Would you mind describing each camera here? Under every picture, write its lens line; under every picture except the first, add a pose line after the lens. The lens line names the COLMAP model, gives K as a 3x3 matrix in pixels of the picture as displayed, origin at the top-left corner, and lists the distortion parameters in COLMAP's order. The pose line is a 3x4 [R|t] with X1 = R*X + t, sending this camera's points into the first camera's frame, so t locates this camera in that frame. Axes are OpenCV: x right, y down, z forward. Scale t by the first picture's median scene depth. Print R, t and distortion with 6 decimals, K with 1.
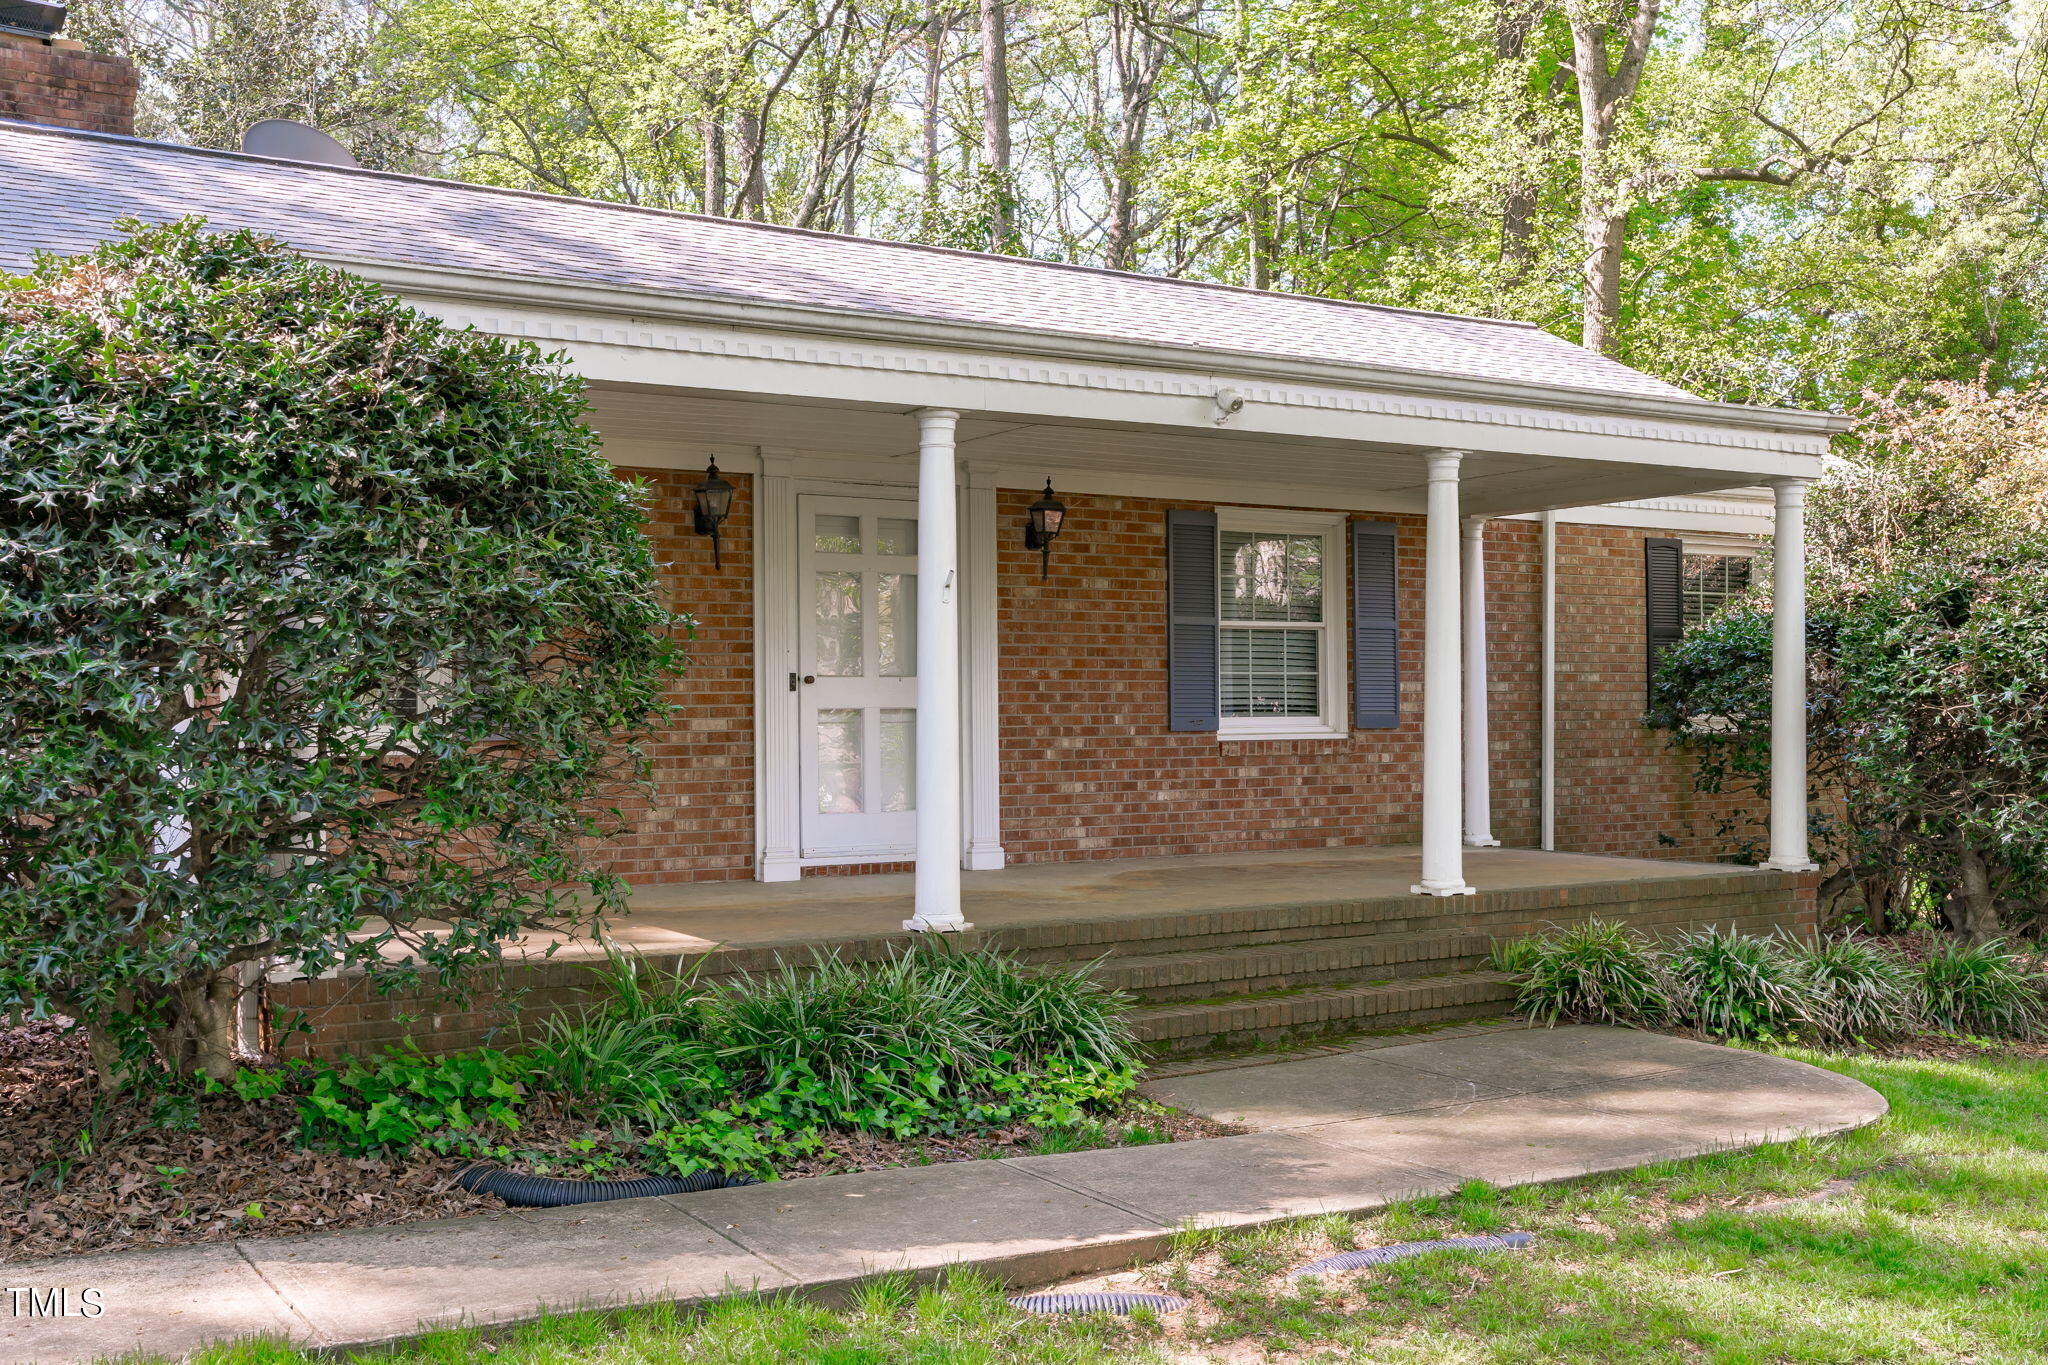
lens RADIAL K [[2017.8, 0, 1021.3], [0, 2017.8, 683.9], [0, 0, 1]] dist [-0.013772, -0.011263]
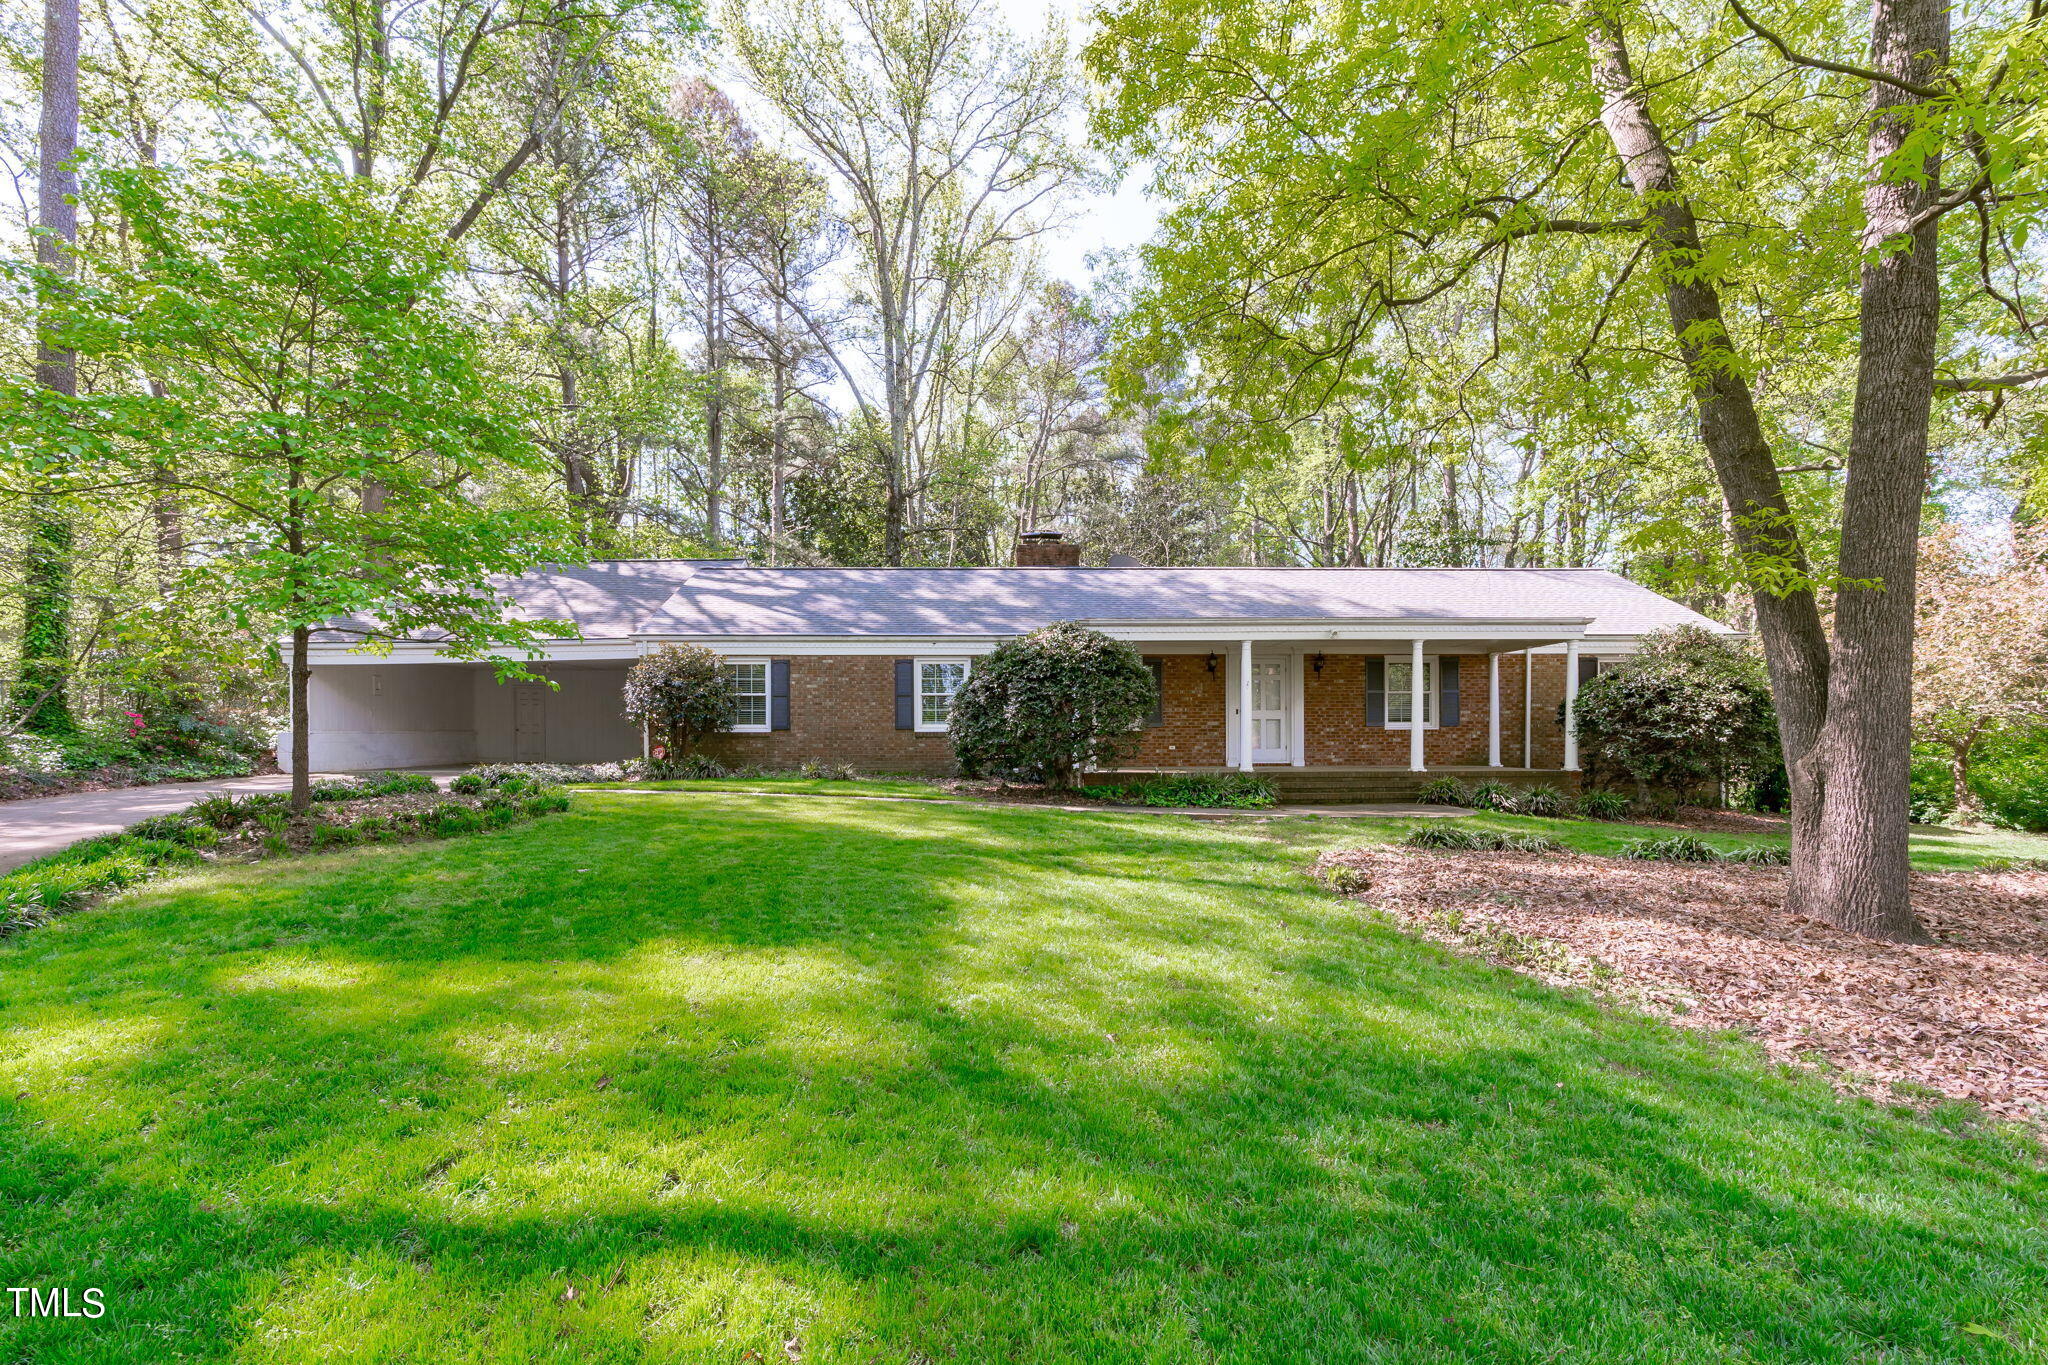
lens RADIAL K [[926.0, 0, 1021.6], [0, 926.0, 740.9], [0, 0, 1]] dist [-0.011362, 0.000133]
pose [[0.862819, 0.002293, -0.505508, 0.363598], [0.005256, 0.999895, 0.013507, 0.025168], [0.505486, -0.014311, 0.862716, -0.580827]]
